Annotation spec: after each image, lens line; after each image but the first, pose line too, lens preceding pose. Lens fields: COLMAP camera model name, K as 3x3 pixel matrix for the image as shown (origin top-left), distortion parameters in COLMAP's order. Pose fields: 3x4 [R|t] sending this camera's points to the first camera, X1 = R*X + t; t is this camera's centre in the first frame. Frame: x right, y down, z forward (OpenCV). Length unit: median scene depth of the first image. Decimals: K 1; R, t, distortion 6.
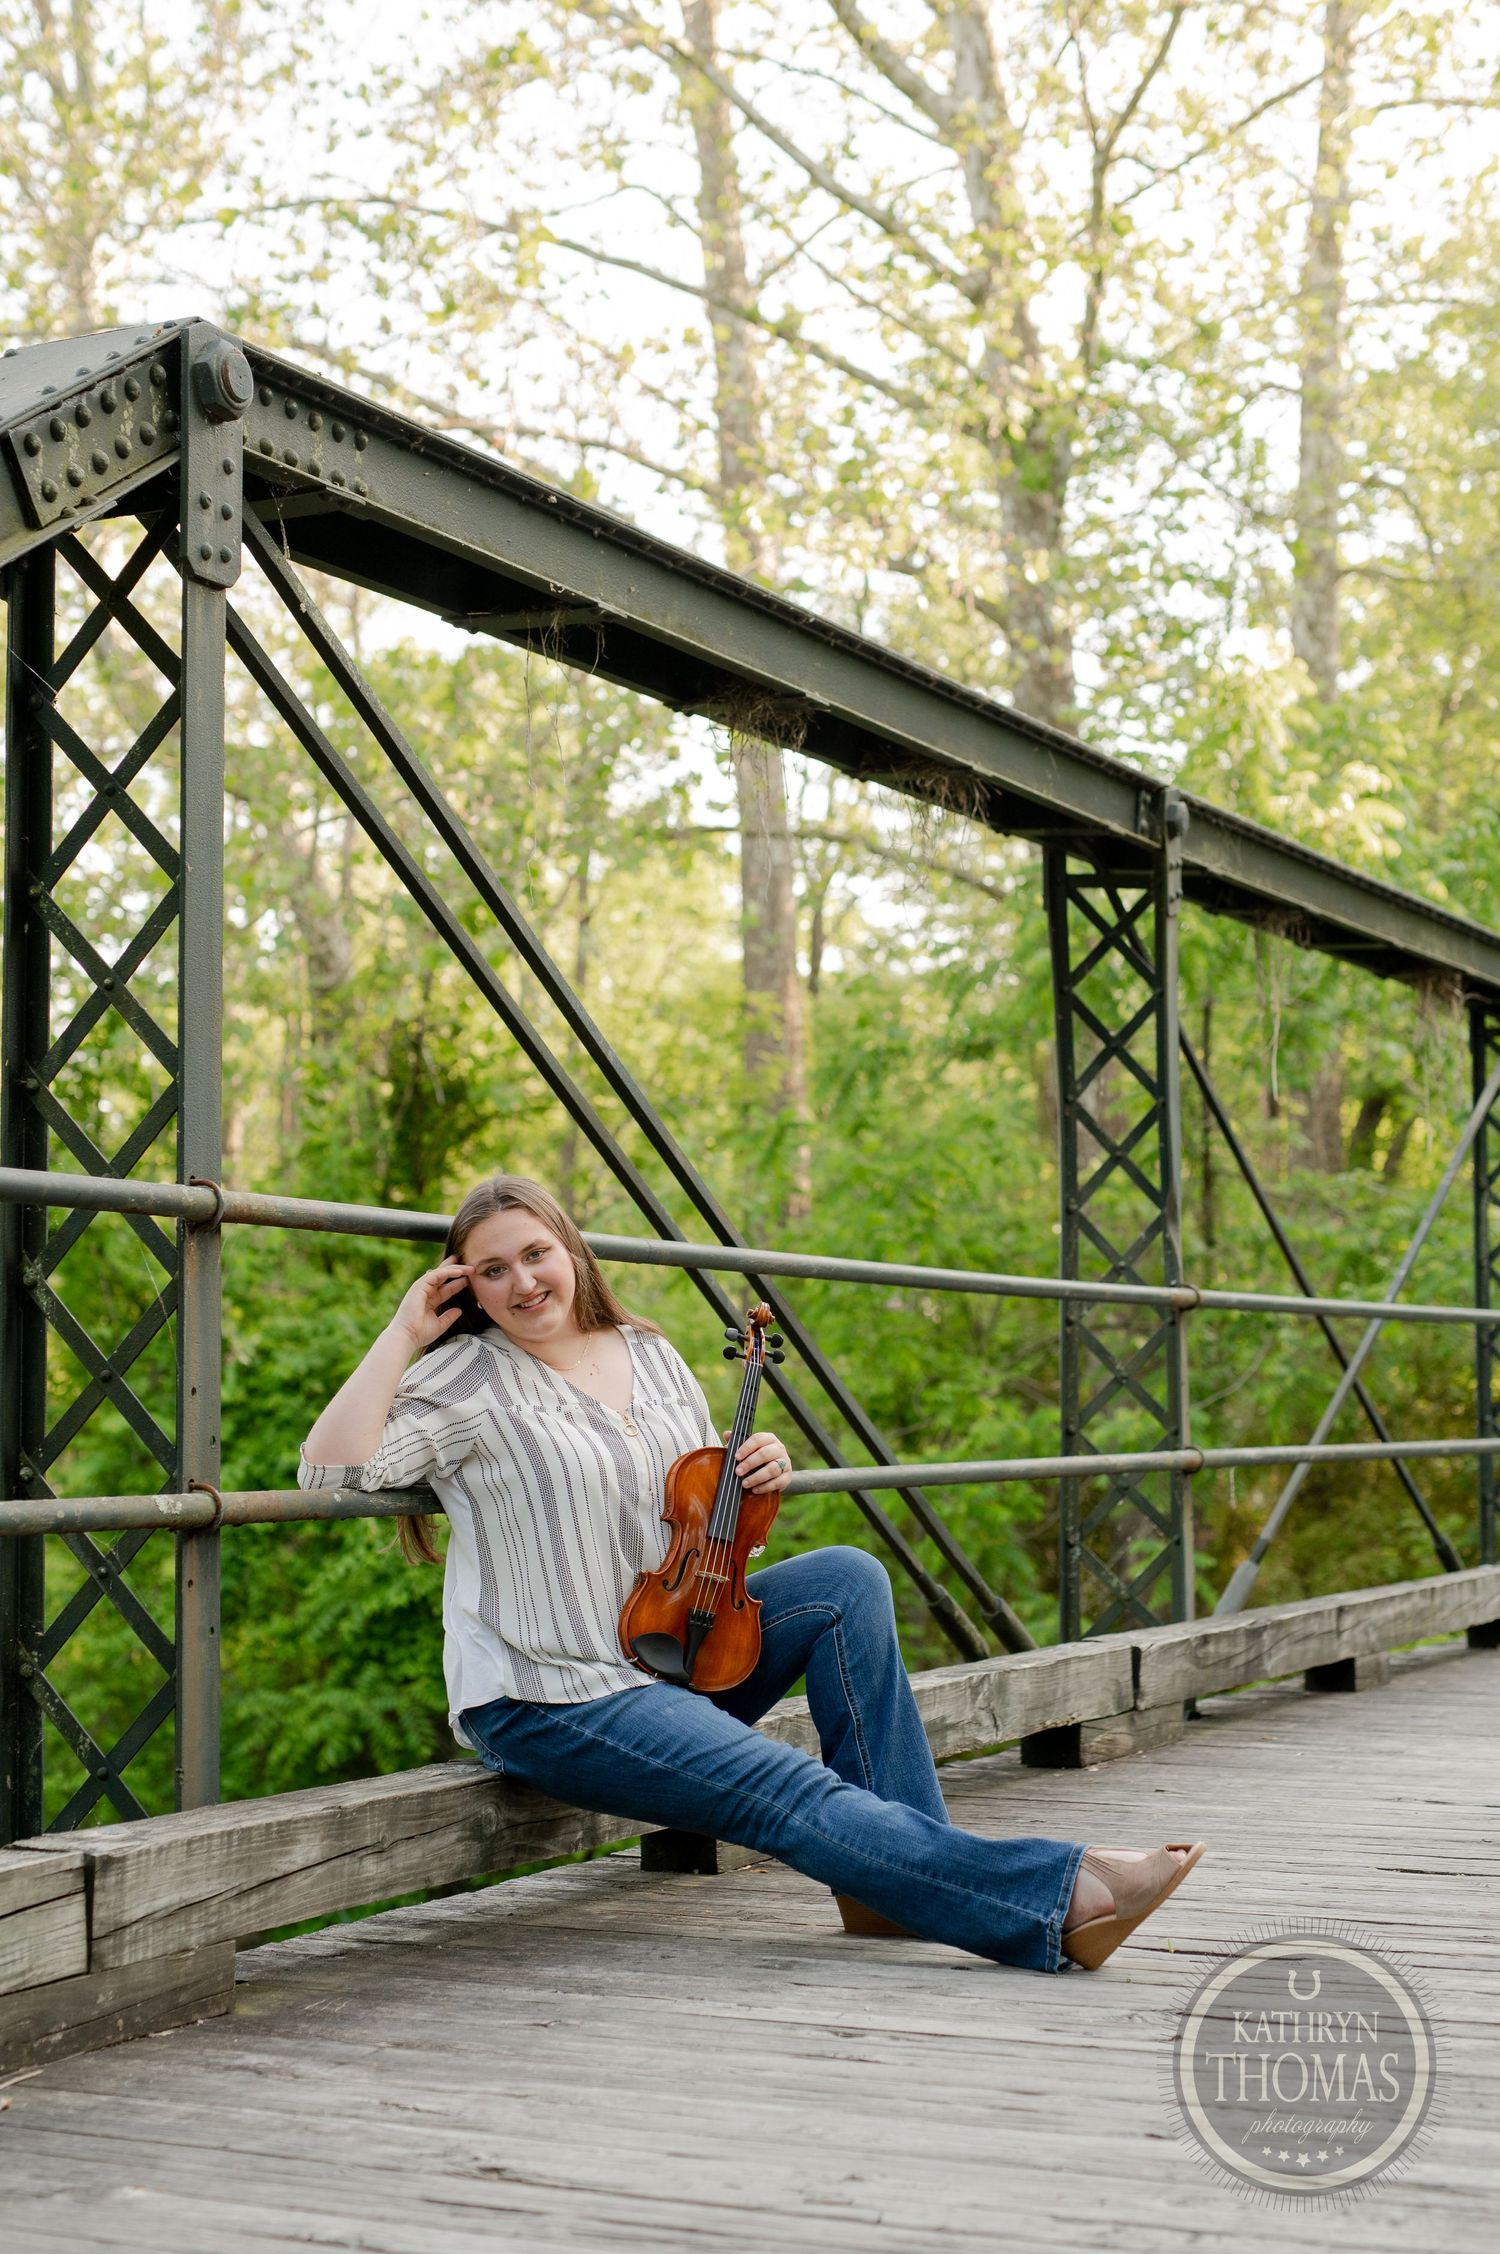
lens RADIAL K [[3468.3, 0, 719.9], [0, 3468.3, 1137.0], [0, 0, 1]] dist [-0.006002, 0.061387]
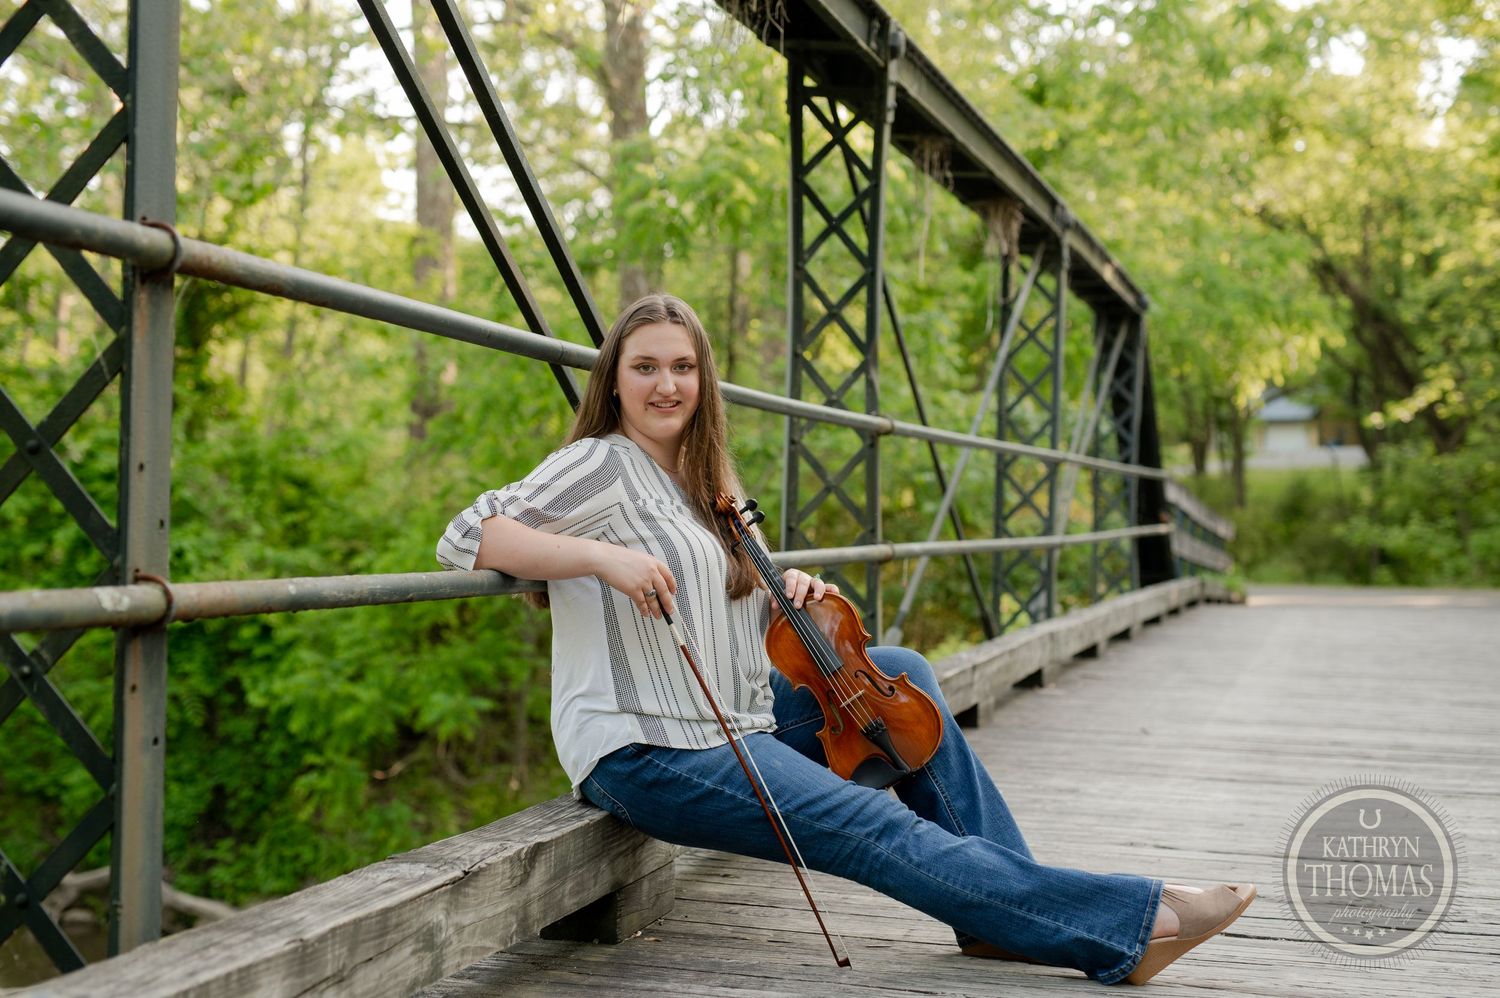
lens RADIAL K [[2088.5, 0, 750.0], [0, 2088.5, 499.0], [0, 0, 1]] dist [0.001053, 0.028514]
pose [[0.982967, 0.028748, 0.181522, -0.062632], [-0.042282, 0.996570, 0.071133, 0.024466], [-0.178854, -0.077597, 0.980811, 0.298918]]
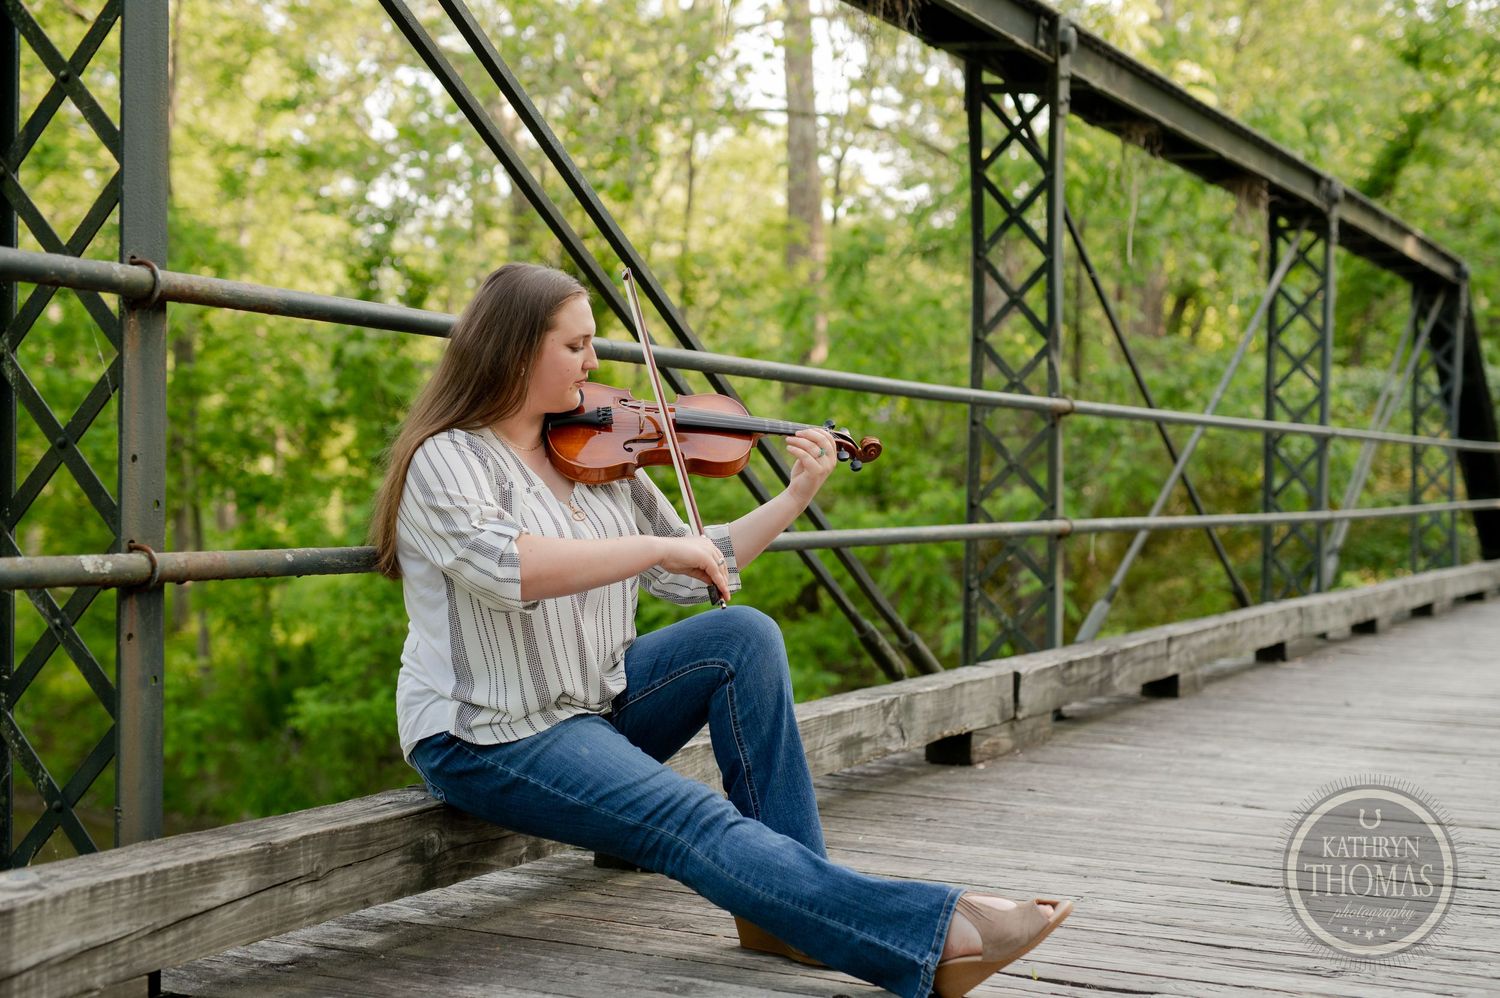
lens RADIAL K [[2088.5, 0, 750.0], [0, 2088.5, 499.0], [0, 0, 1]] dist [0.001053, 0.028514]
pose [[0.999729, 0.019139, -0.013243, 0.030255], [-0.017922, 0.996082, 0.086604, 0.017247], [0.014849, -0.086343, 0.996155, 0.232657]]
